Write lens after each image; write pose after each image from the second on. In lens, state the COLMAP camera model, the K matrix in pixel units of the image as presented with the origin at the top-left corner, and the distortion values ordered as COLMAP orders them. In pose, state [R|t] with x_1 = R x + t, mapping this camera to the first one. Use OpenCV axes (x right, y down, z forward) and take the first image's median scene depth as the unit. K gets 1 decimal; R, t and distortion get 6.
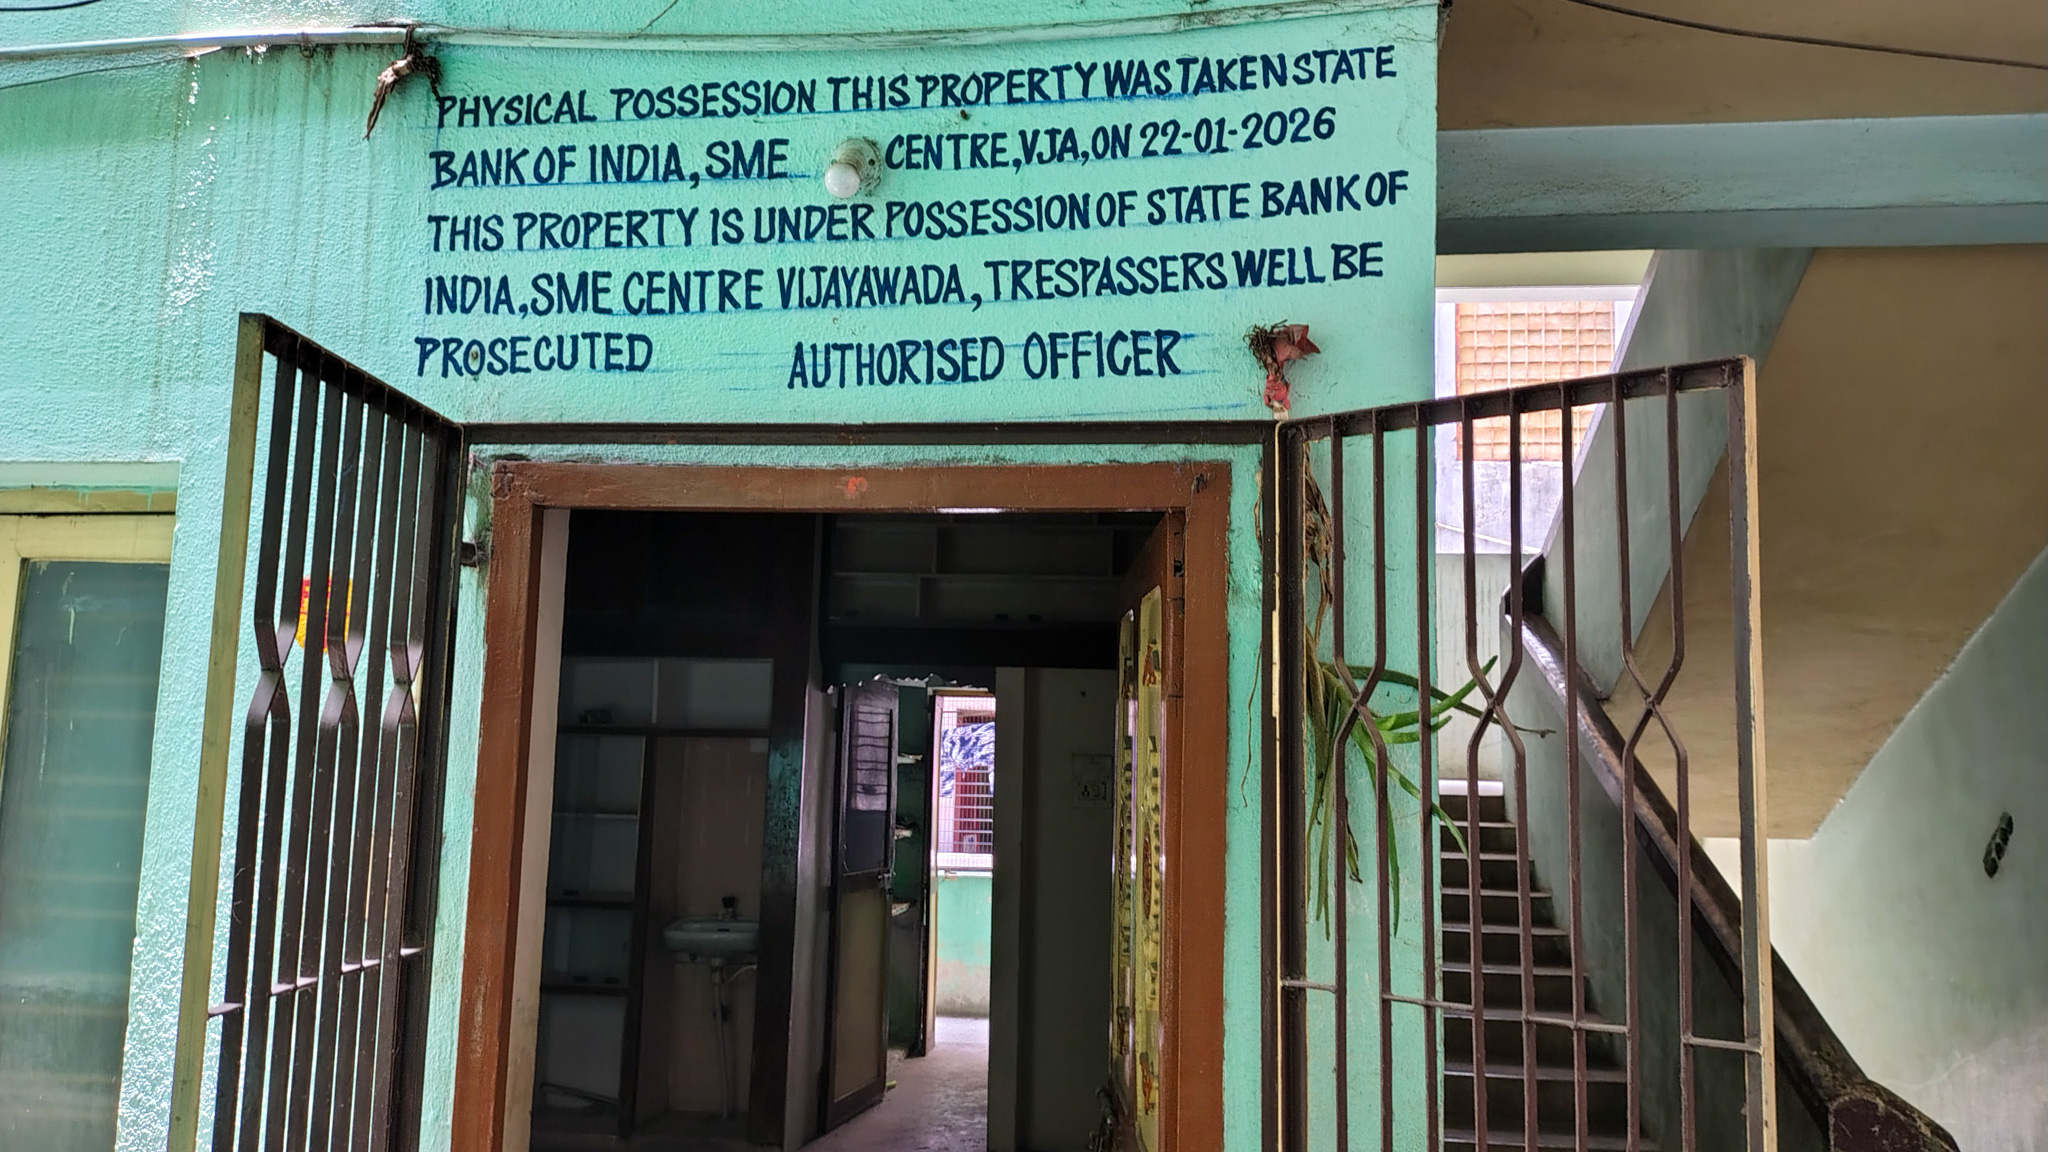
lens RADIAL K [[1495.6, 0, 1024.0], [0, 1495.6, 576.0], [0, 0, 1]] dist [0.047089, 0.001908]
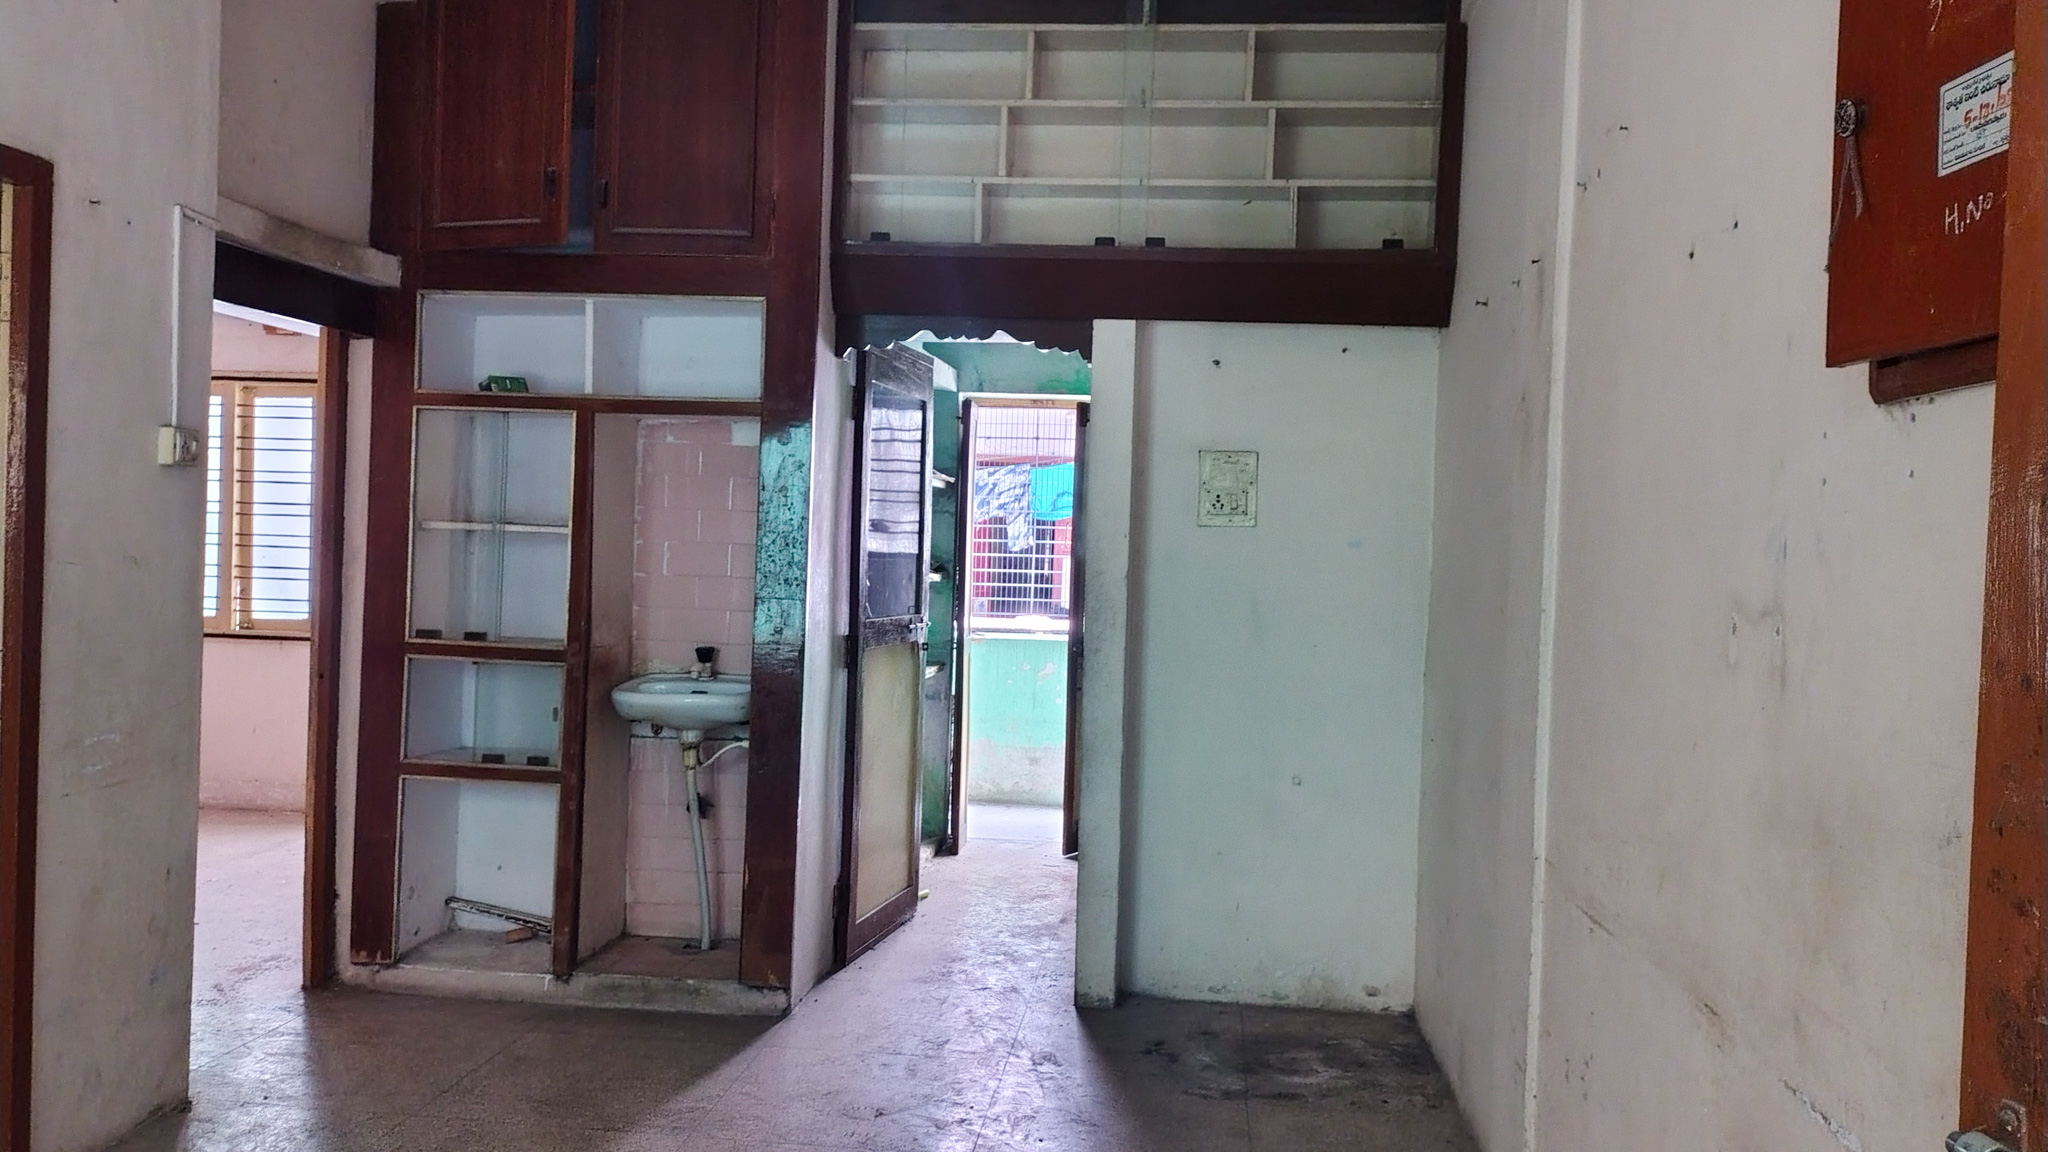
lens RADIAL K [[1437.1, 0, 1024.0], [0, 1437.1, 576.0], [0, 0, 1]] dist [0.048610, 0.000640]
pose [[0.999482, 0.010376, 0.030465, -0.183599], [-0.014423, 0.990635, 0.135773, 0.233444], [-0.028770, -0.136142, 0.990271, 0.890371]]
